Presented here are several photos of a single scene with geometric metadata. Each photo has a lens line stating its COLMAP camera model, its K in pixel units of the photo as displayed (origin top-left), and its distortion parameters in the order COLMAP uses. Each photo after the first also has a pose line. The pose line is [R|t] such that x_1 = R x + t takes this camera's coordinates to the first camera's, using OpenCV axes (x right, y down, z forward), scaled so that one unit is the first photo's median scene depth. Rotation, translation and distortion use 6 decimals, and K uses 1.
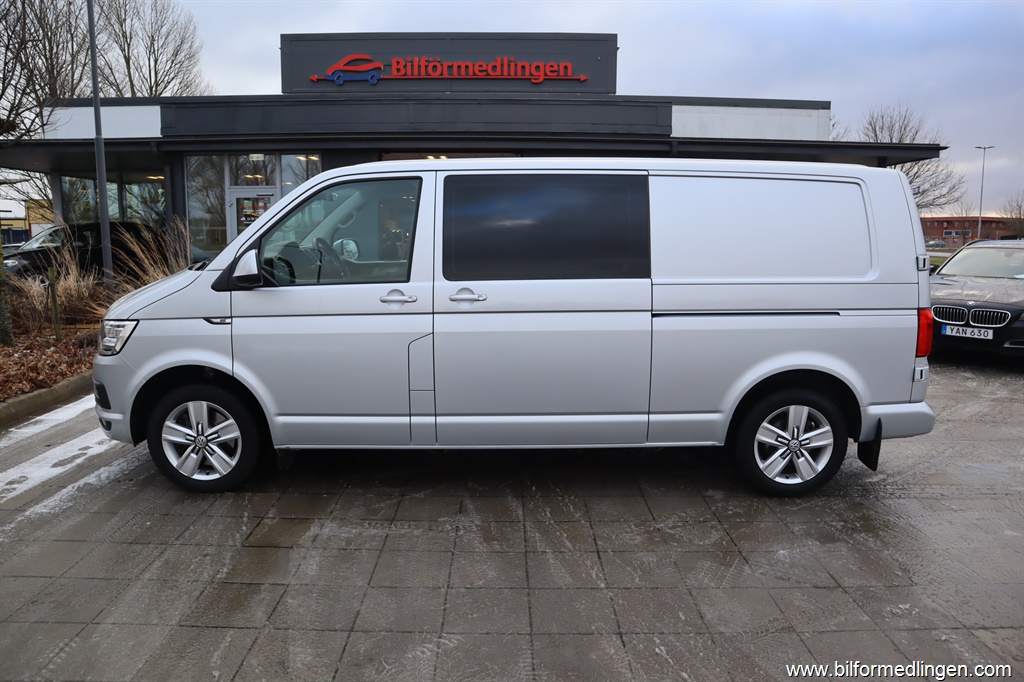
lens RADIAL K [[690.6, 0, 528.2], [0, 690.6, 359.3], [0, 0, 1]] dist [-0.090622, 0.004884]
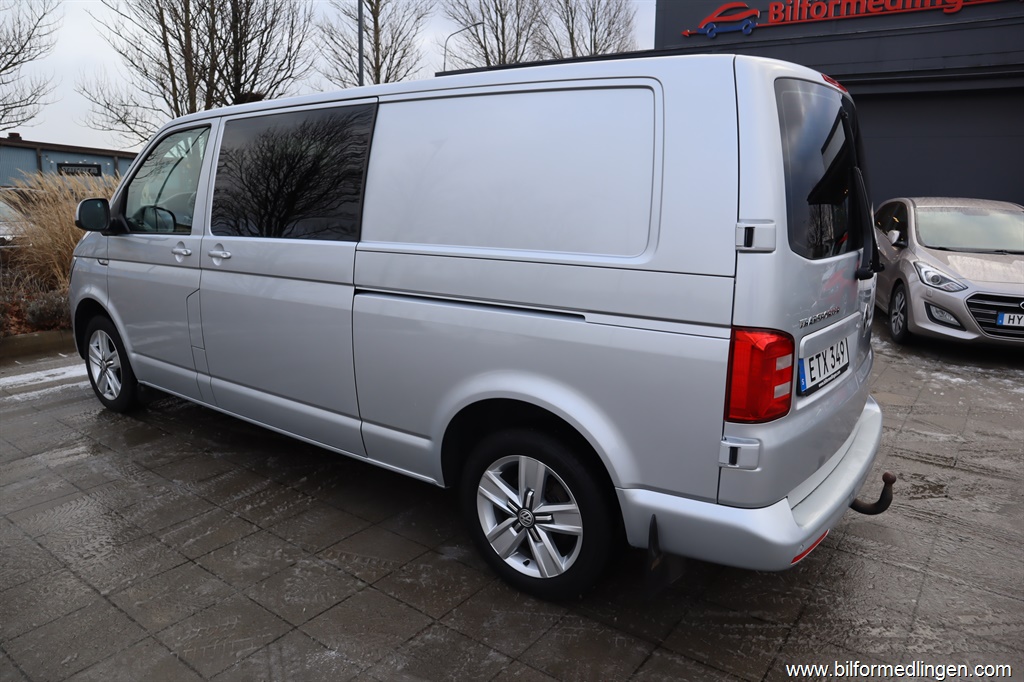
lens RADIAL K [[701.6, 0, 512.1], [0, 701.6, 356.8], [0, 0, 1]] dist [-0.114177, 0.072290]
pose [[0.796526, 0.148644, -0.586047, 0.757399], [-0.124417, 0.988860, 0.081711, -0.074929], [0.591664, 0.007829, 0.806147, 0.478664]]
